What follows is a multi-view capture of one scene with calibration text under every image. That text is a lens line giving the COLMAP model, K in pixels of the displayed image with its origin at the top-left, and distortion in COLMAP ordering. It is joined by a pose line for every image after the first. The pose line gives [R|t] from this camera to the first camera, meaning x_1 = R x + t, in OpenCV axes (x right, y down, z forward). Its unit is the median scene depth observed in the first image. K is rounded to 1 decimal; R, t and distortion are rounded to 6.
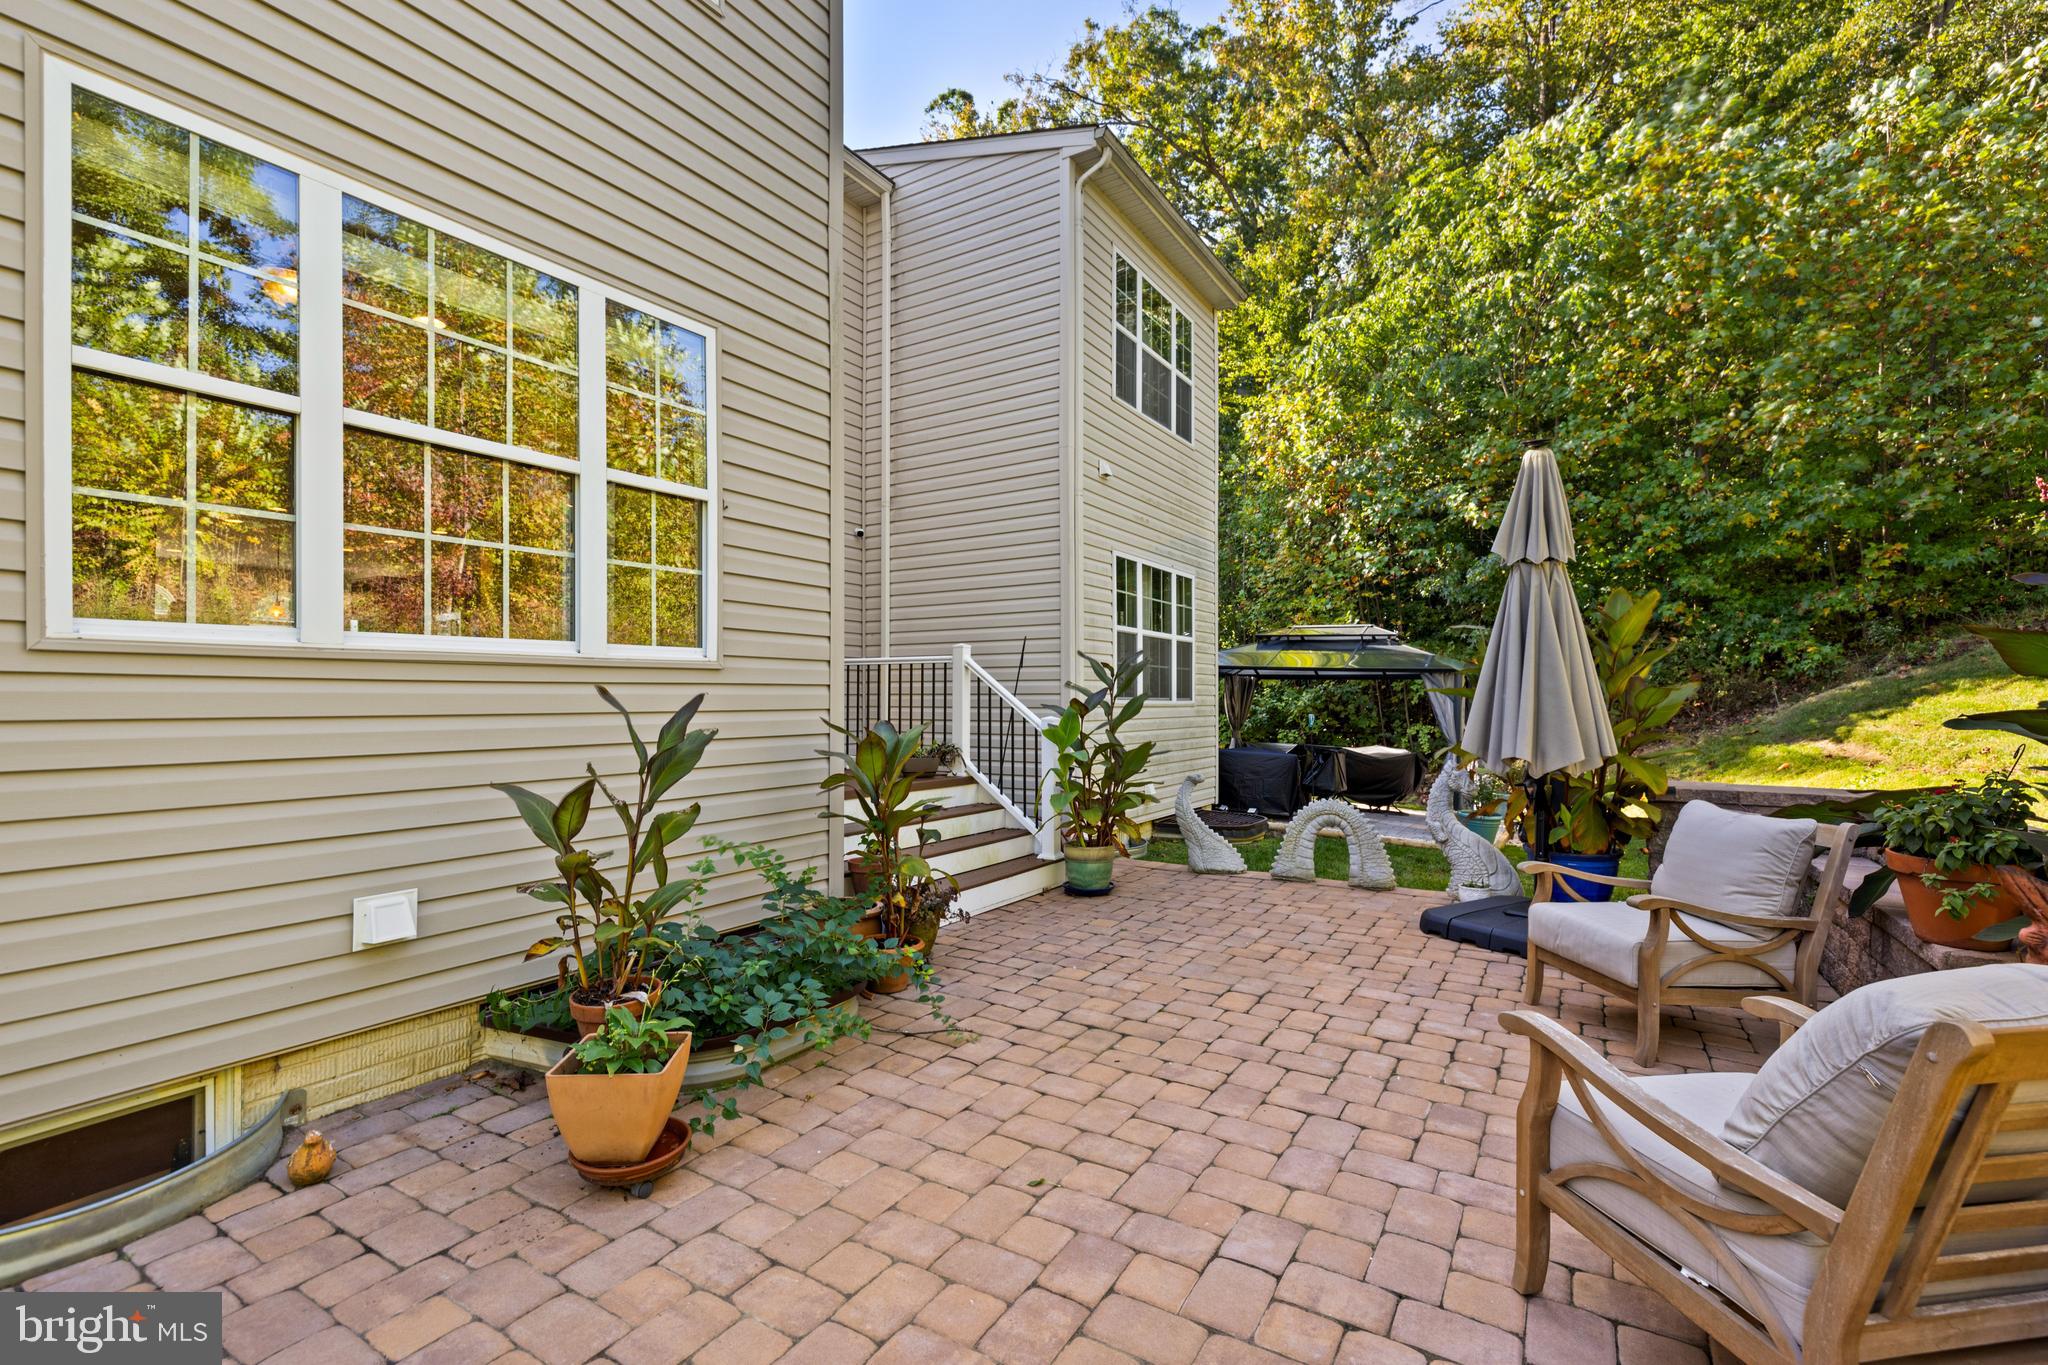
lens RADIAL K [[912.8, 0, 1009.2], [0, 912.8, 687.1], [0, 0, 1]] dist [0.000172, -0.000107]
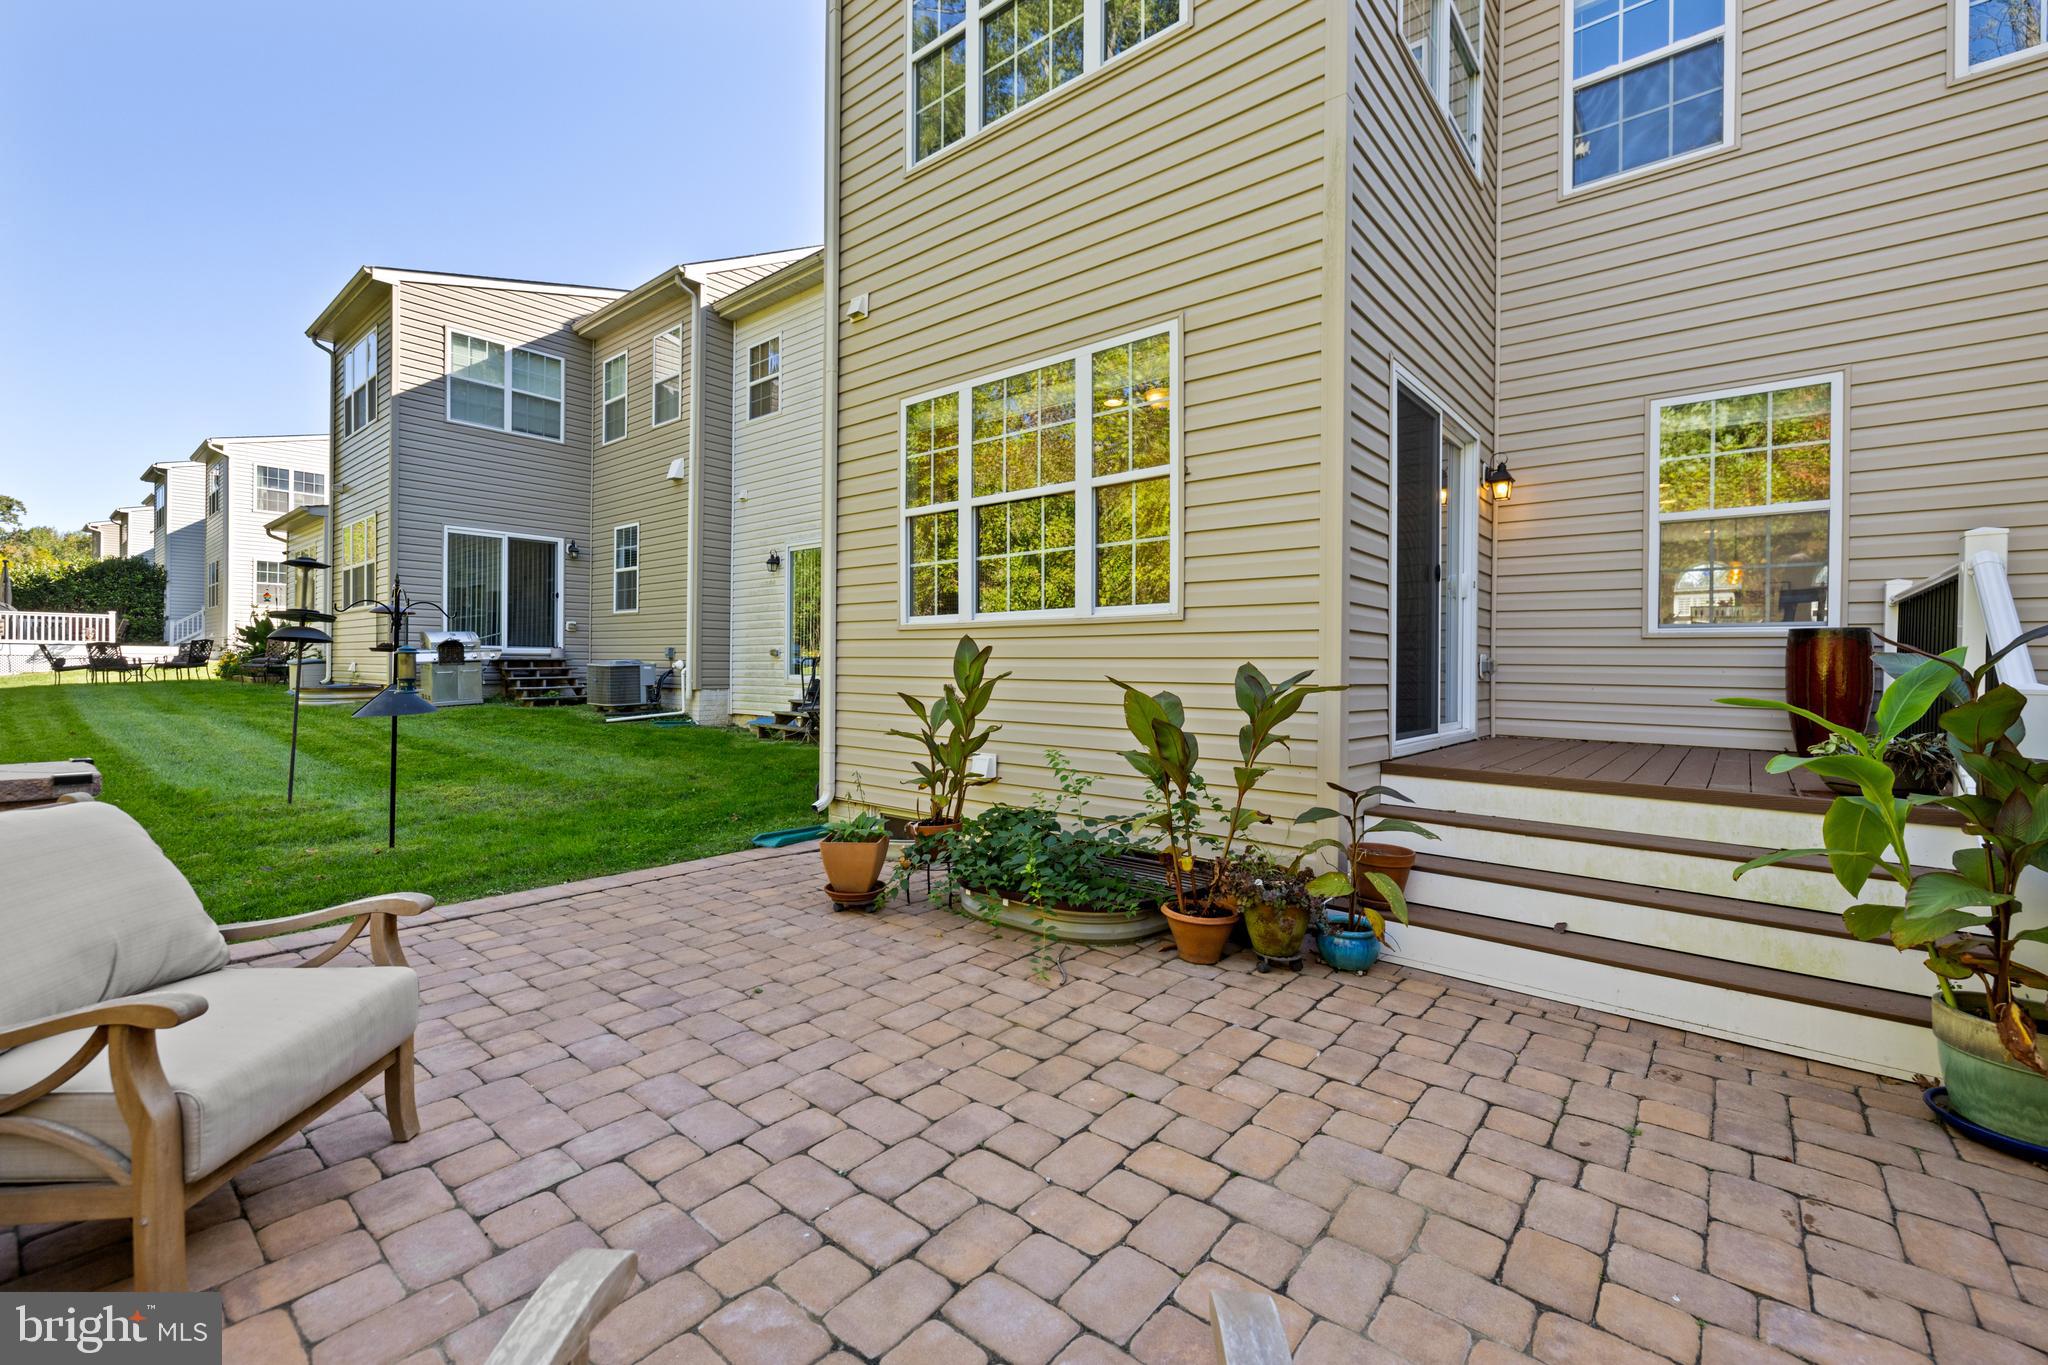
lens RADIAL K [[861.6, 0, 1011.9], [0, 861.6, 667.3], [0, 0, 1]] dist [0.001039, 0.000069]
pose [[-0.138594, 0.003532, -0.990343, 0.910064], [0.003912, 0.999988, 0.003018, 0.040632], [0.990342, -0.003456, -0.138606, 1.129754]]
